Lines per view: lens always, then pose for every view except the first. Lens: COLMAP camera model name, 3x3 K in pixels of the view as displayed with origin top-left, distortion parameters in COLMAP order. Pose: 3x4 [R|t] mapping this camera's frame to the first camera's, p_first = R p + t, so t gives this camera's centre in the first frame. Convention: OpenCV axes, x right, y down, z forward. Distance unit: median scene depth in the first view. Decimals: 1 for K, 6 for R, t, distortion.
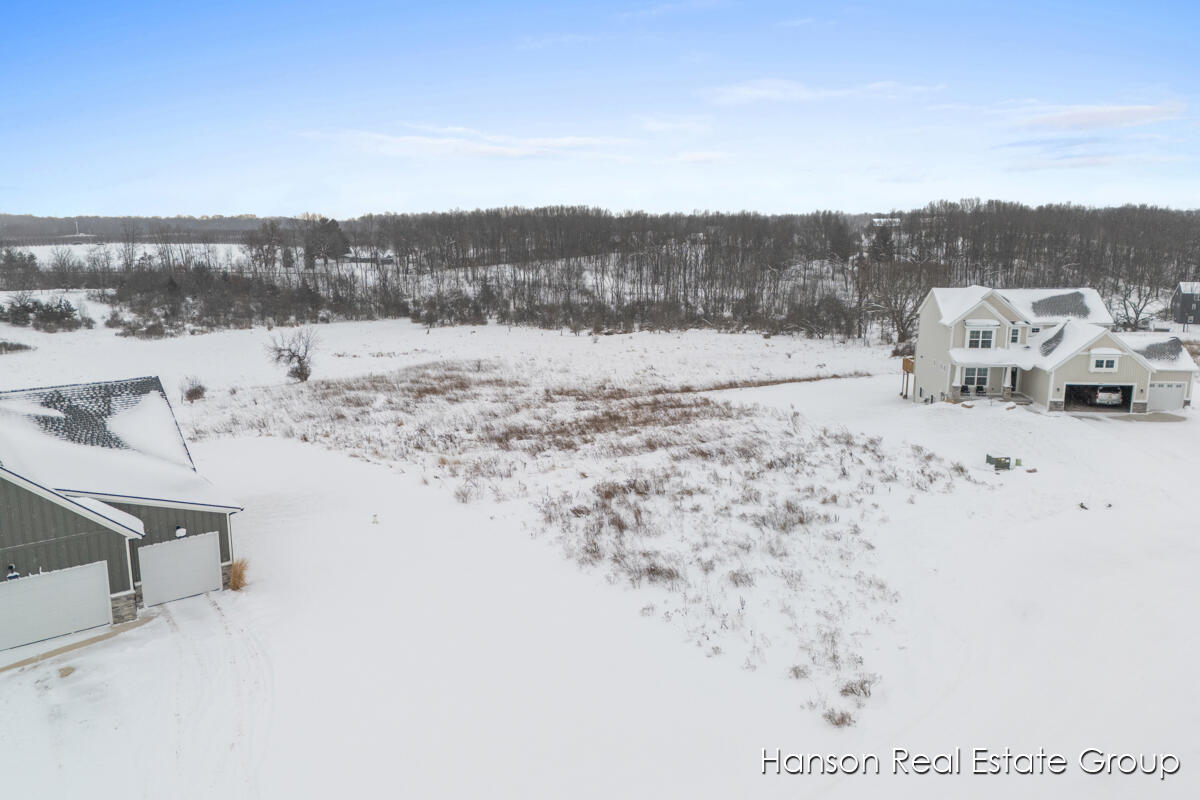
lens RADIAL K [[859.9, 0, 569.9], [0, 859.9, 423.8], [0, 0, 1]] dist [0.057882, -0.039421]
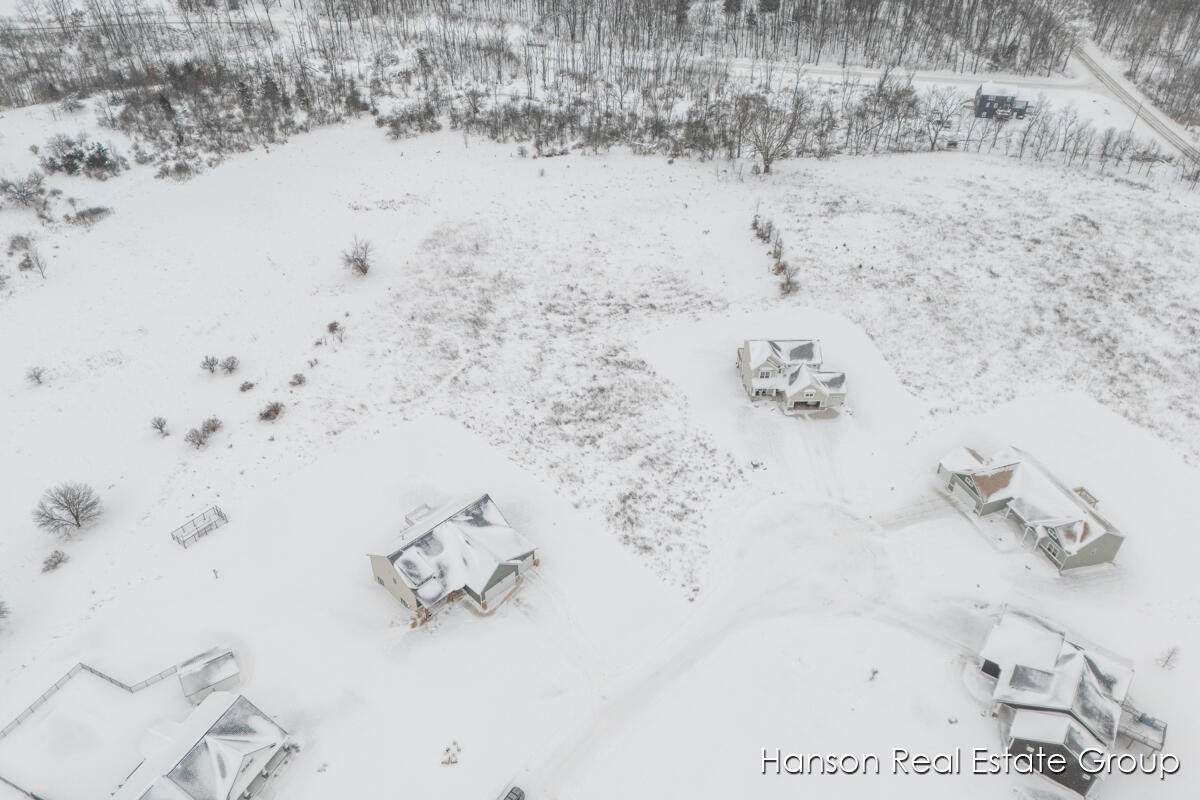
lens RADIAL K [[859.9, 0, 563.3], [0, 859.9, 399.3], [0, 0, 1]] dist [0.057882, -0.039421]
pose [[0.992351, -0.068156, 0.102925, -0.488730], [0.020850, 0.914328, 0.404438, -1.589626], [-0.121672, -0.399199, 0.908755, -1.698593]]
